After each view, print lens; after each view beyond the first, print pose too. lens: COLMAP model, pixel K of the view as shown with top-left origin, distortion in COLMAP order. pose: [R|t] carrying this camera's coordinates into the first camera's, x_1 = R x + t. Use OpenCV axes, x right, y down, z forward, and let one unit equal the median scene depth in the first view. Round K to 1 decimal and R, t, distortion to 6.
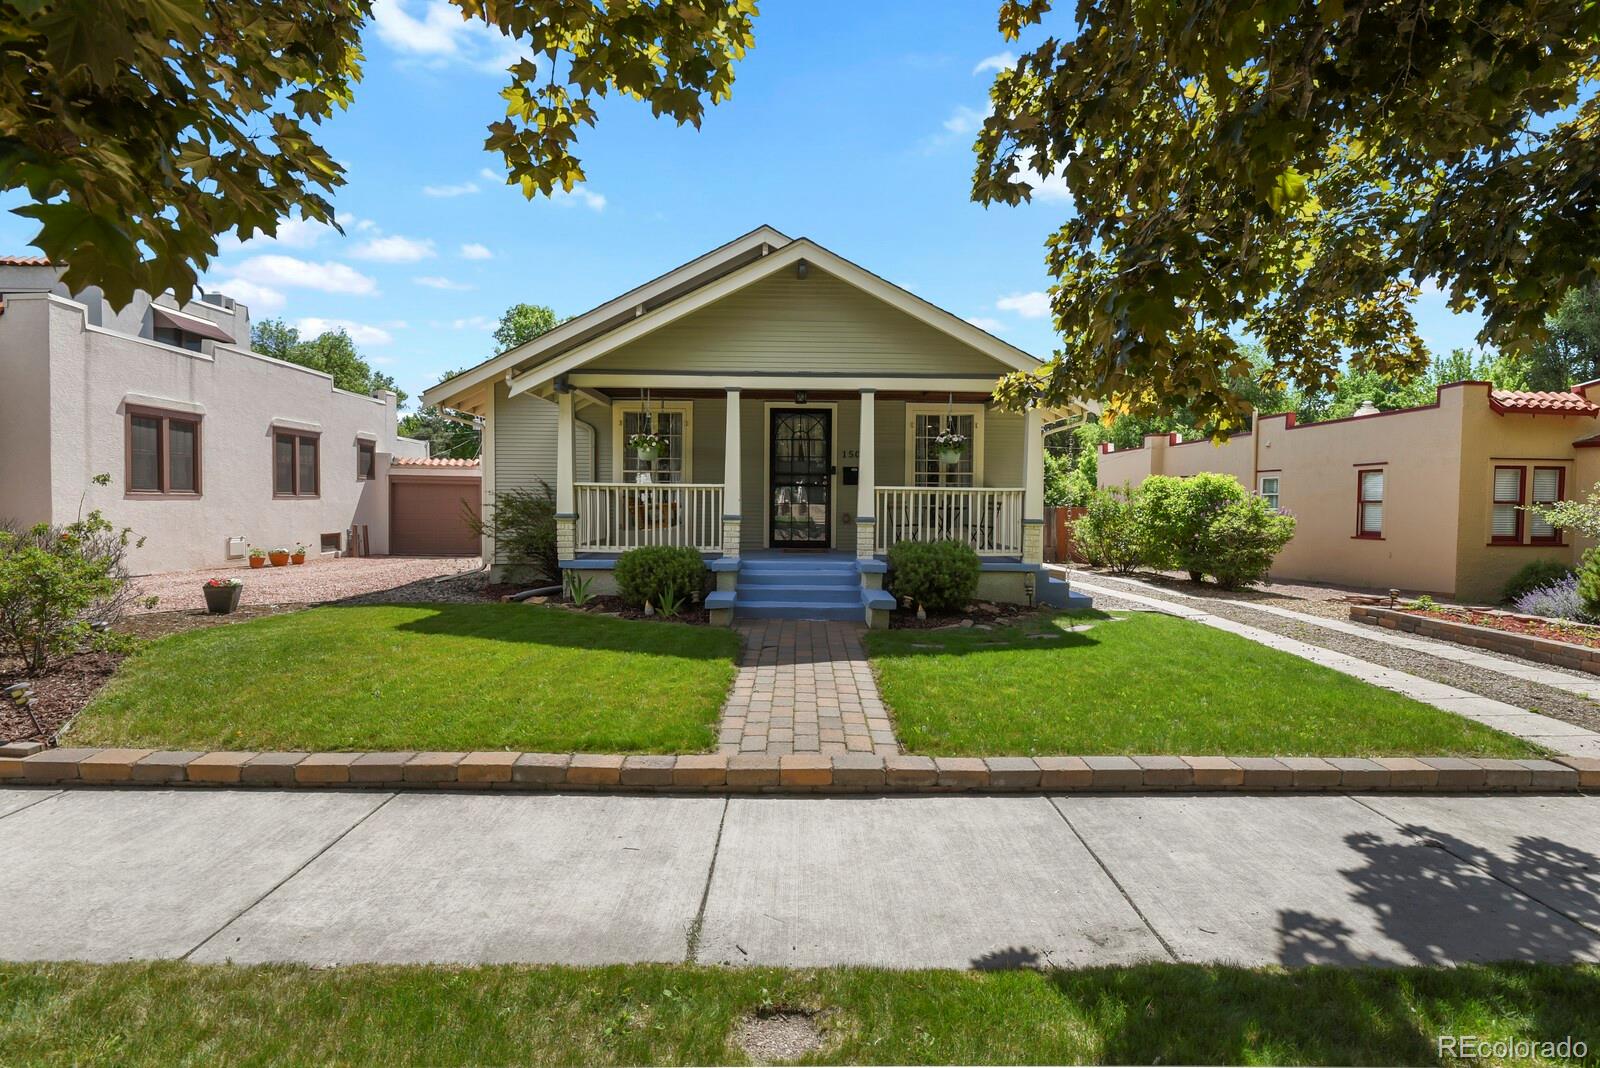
lens RADIAL K [[786.7, 0, 793.3], [0, 786.7, 526.7], [0, 0, 1]] dist [-0.009819, -0.004251]
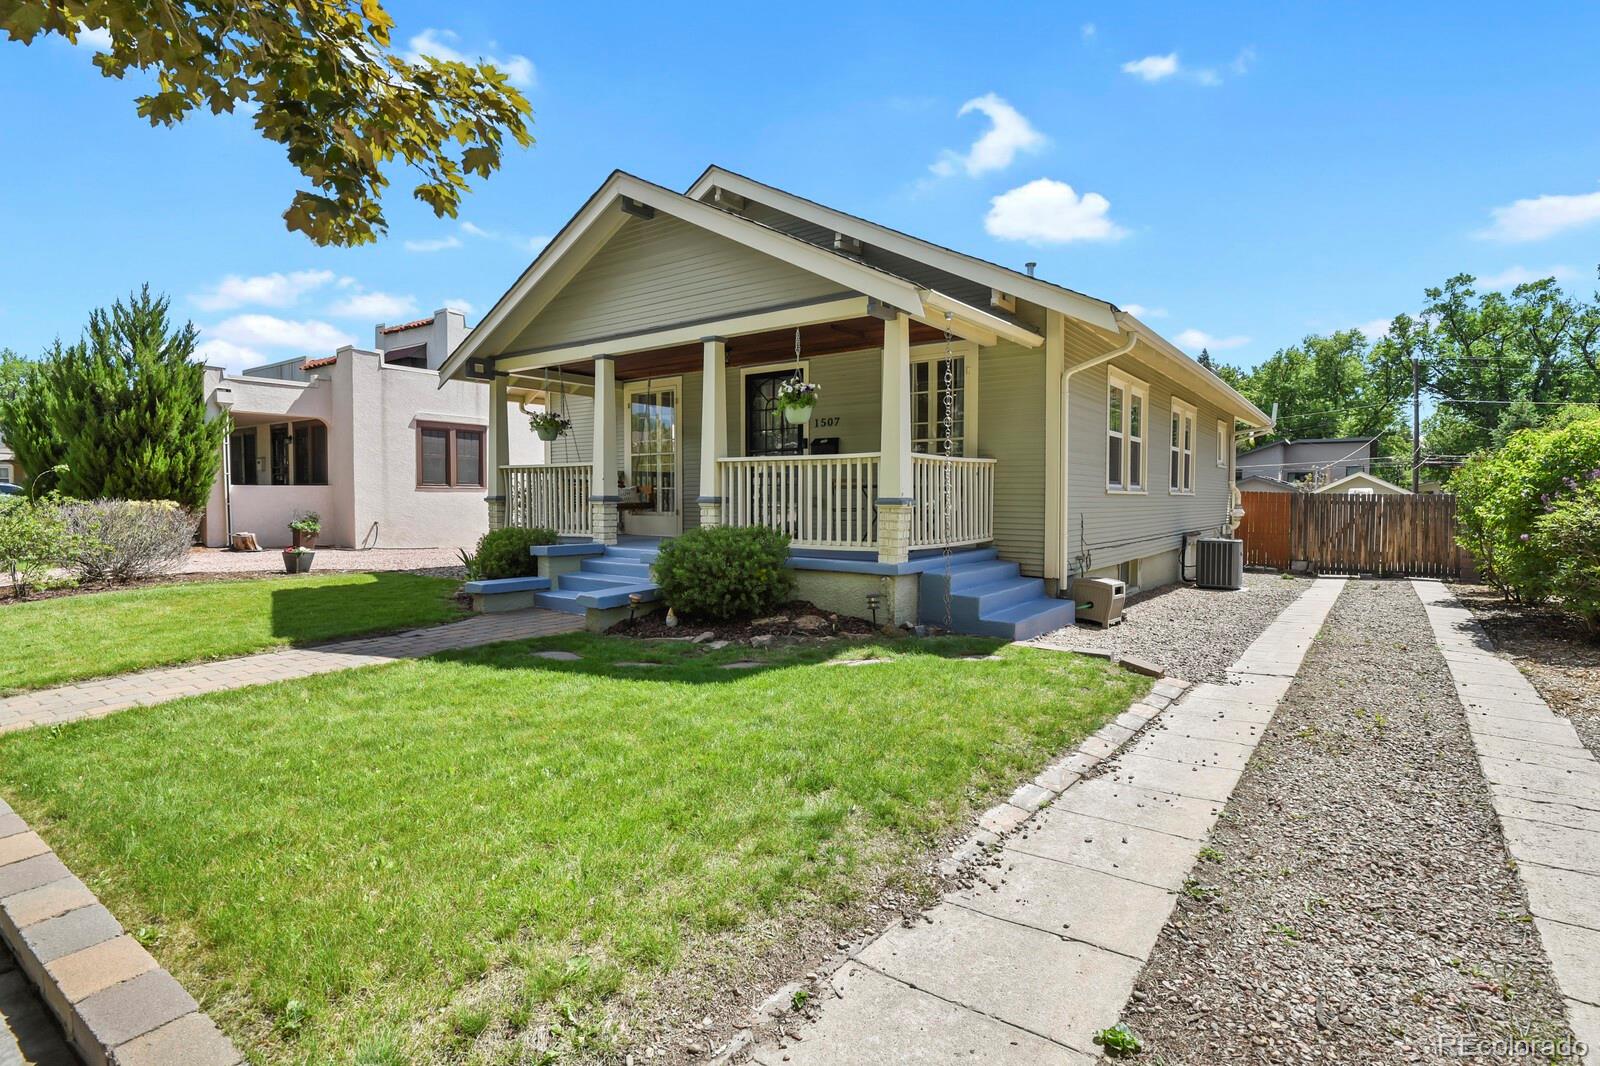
lens RADIAL K [[786.7, 0, 798.2], [0, 786.7, 533.2], [0, 0, 1]] dist [-0.009819, -0.004251]
pose [[0.801885, 0.018527, -0.597191, 0.519969], [-0.009509, 0.999788, 0.018248, 0.007247], [0.597402, -0.008954, 0.801892, 0.323232]]
